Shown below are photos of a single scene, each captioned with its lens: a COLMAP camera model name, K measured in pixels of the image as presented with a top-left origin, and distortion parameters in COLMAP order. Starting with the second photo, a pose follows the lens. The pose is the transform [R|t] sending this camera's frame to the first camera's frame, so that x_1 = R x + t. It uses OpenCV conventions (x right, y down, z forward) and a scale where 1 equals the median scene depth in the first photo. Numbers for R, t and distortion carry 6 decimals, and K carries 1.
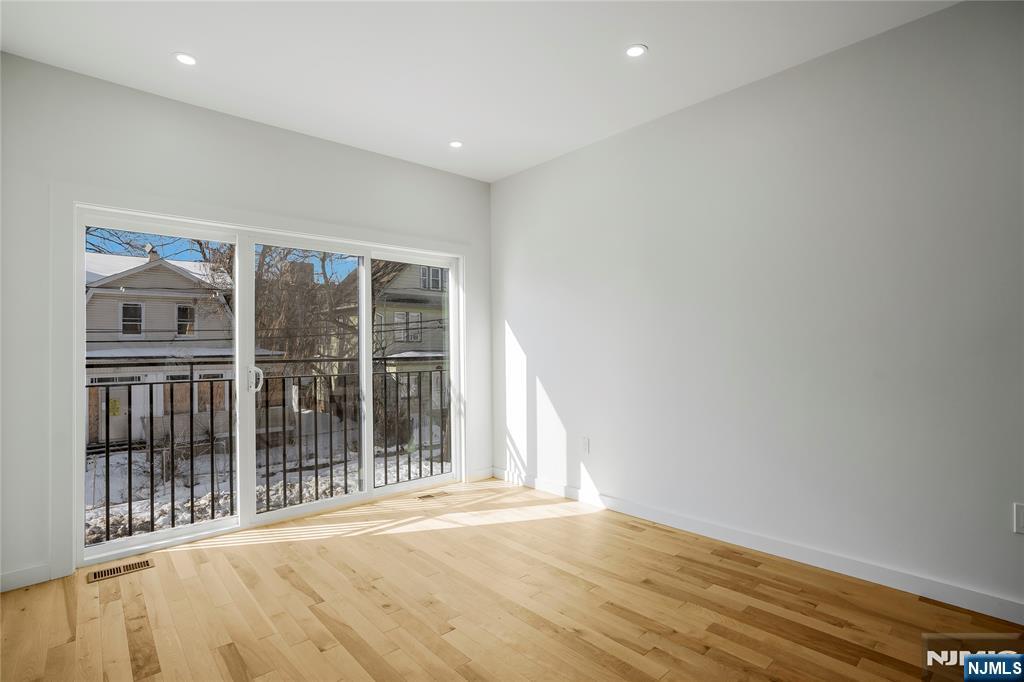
lens RADIAL K [[504.7, 0, 531.7], [0, 504.7, 343.8], [0, 0, 1]] dist [-0.048788, 0.013951]
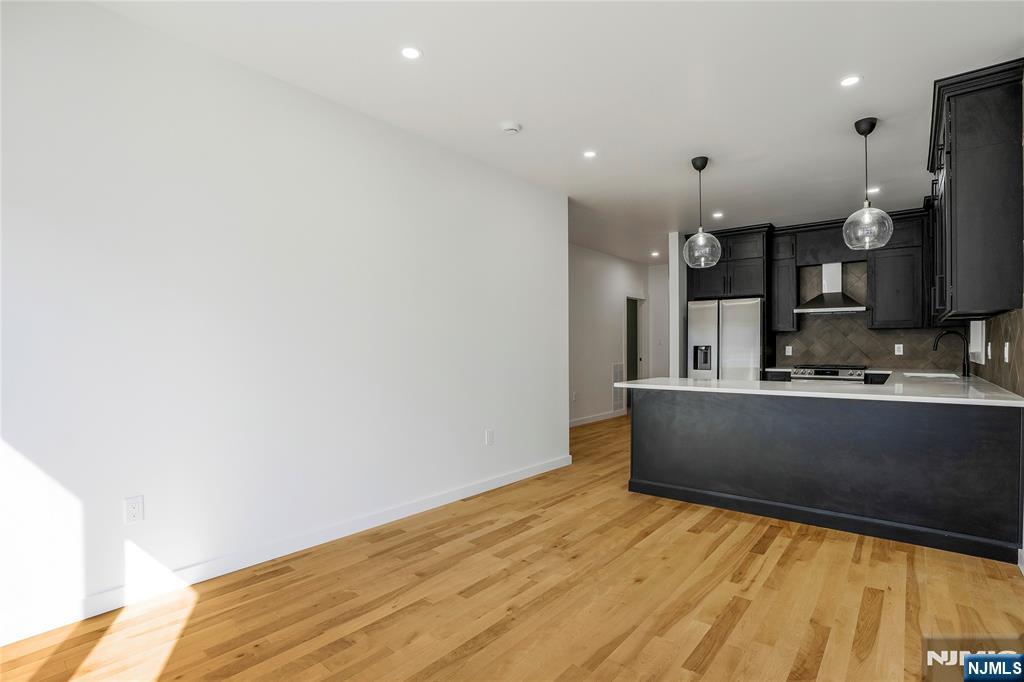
lens RADIAL K [[492.6, 0, 508.5], [0, 492.6, 354.4], [0, 0, 1]] dist [-0.055093, 0.015641]
pose [[-0.111017, 0.000460, 0.993818, -0.531858], [-0.001583, 0.999999, -0.000639, 0.011083], [-0.993817, -0.001644, -0.111016, 0.615700]]
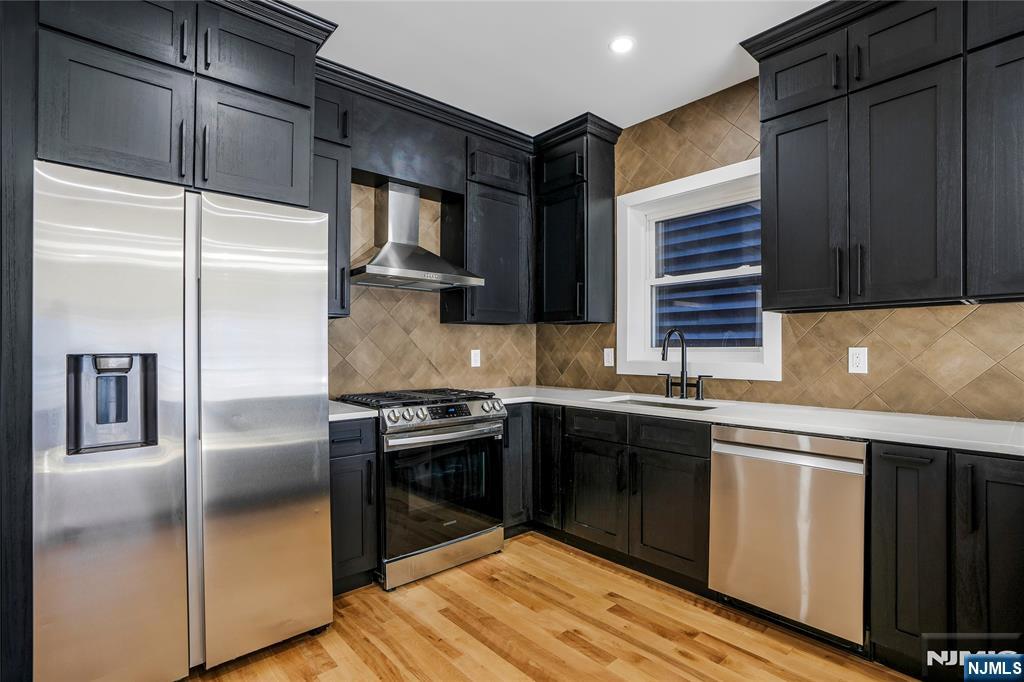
lens RADIAL K [[492.6, 0, 509.1], [0, 492.6, 354.5], [0, 0, 1]] dist [-0.055093, 0.015641]
pose [[-0.999468, 0.018190, 0.027056, 0.693337], [0.018220, 0.999834, 0.000868, -0.012985], [-0.027035, 0.001360, -0.999634, 0.185681]]
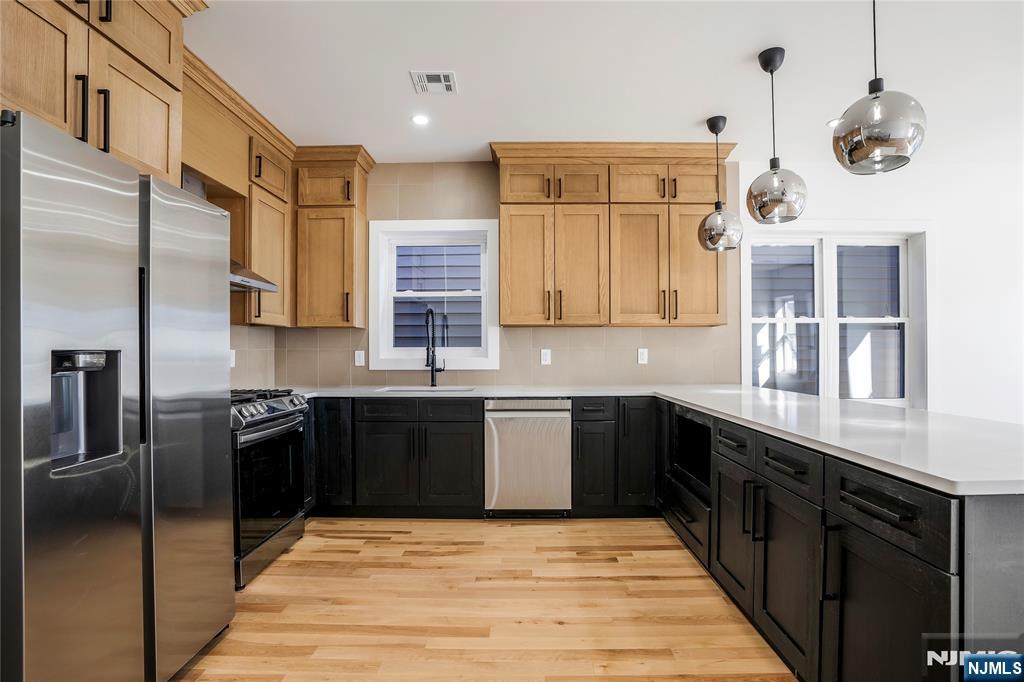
lens RADIAL K [[504.7, 0, 523.7], [0, 504.7, 351.0], [0, 0, 1]] dist [-0.048788, 0.013951]
pose [[-0.684285, 0.016733, -0.729022, 1.073606], [0.020523, 0.999783, 0.003684, -0.012602], [0.728926, -0.012440, -0.684480, 0.271411]]
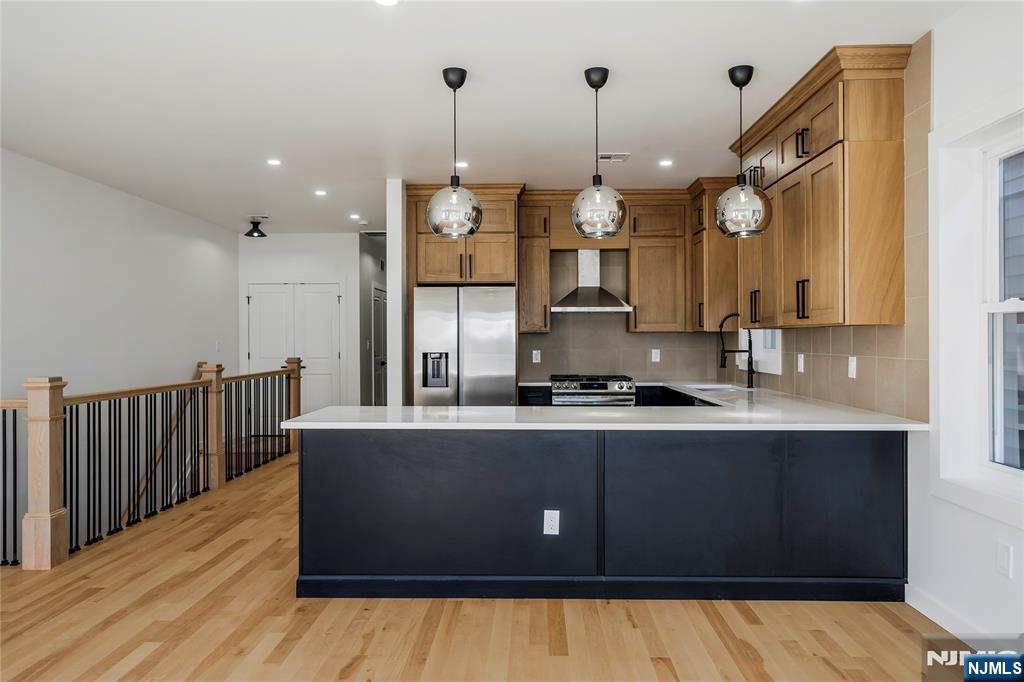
lens RADIAL K [[723.3, 0, 515.1], [0, 723.3, 346.9], [0, 0, 1]] dist [0.005013, 0.027919]
pose [[-0.715692, 0.009065, 0.698357, -0.259362], [0.007141, 0.999958, -0.005661, -0.020846], [-0.698379, 0.000936, -0.715727, 0.856167]]
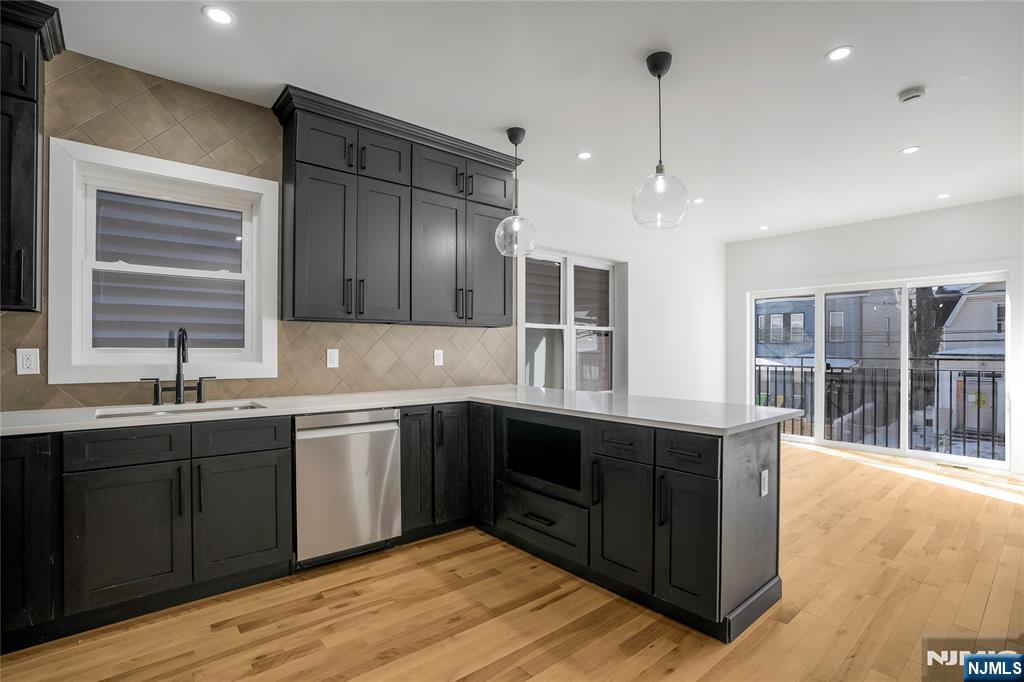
lens RADIAL K [[492.6, 0, 523.3], [0, 492.6, 352.8], [0, 0, 1]] dist [-0.055093, 0.015641]
pose [[-0.031281, 0.020454, -0.999301, 1.105235], [0.006514, 0.999774, 0.020260, -0.021799], [0.999489, -0.005876, -0.031407, -0.065282]]
